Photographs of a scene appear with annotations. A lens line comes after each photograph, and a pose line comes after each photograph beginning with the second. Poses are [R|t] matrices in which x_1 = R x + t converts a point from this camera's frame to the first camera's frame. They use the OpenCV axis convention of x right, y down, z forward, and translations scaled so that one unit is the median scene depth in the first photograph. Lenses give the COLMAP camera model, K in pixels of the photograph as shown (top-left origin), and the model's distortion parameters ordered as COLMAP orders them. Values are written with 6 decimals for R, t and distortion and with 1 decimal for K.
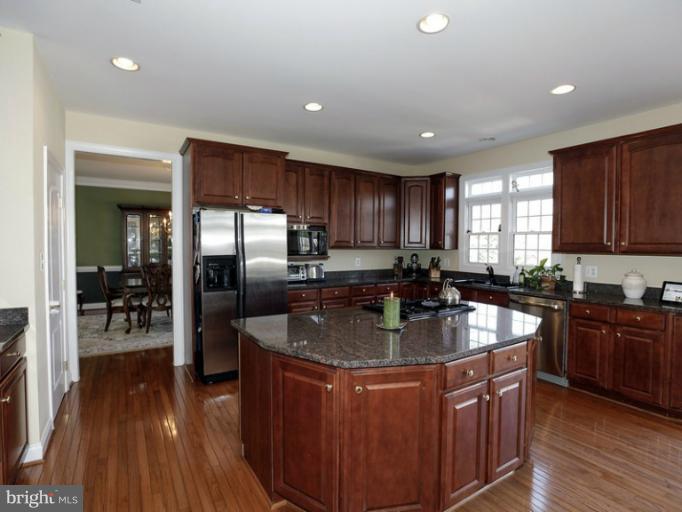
lens RADIAL K [[346.4, 0, 341.2], [0, 346.4, 253.4], [0, 0, 1]] dist [-0.027122, 0.001643]
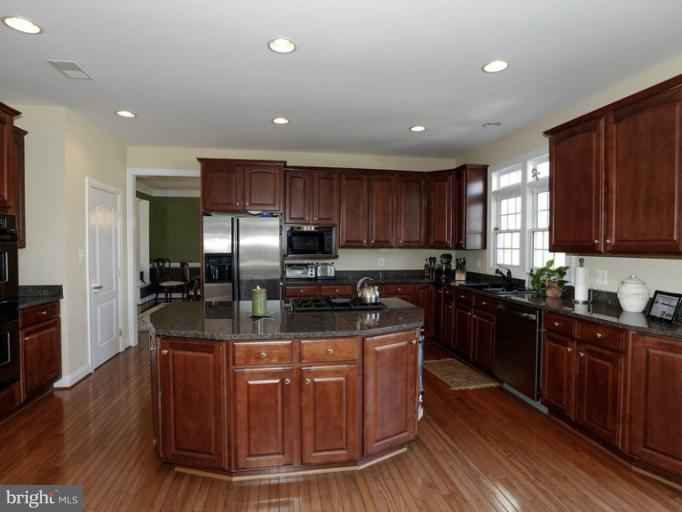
lens RADIAL K [[362.2, 0, 339.8], [0, 362.2, 257.2], [0, 0, 1]] dist [-0.026694, 0.001907]
pose [[0.922770, 0.010517, -0.385208, 0.491034], [-0.007929, 0.999934, 0.008306, 0.005436], [0.385270, -0.004611, 0.922793, -0.002113]]
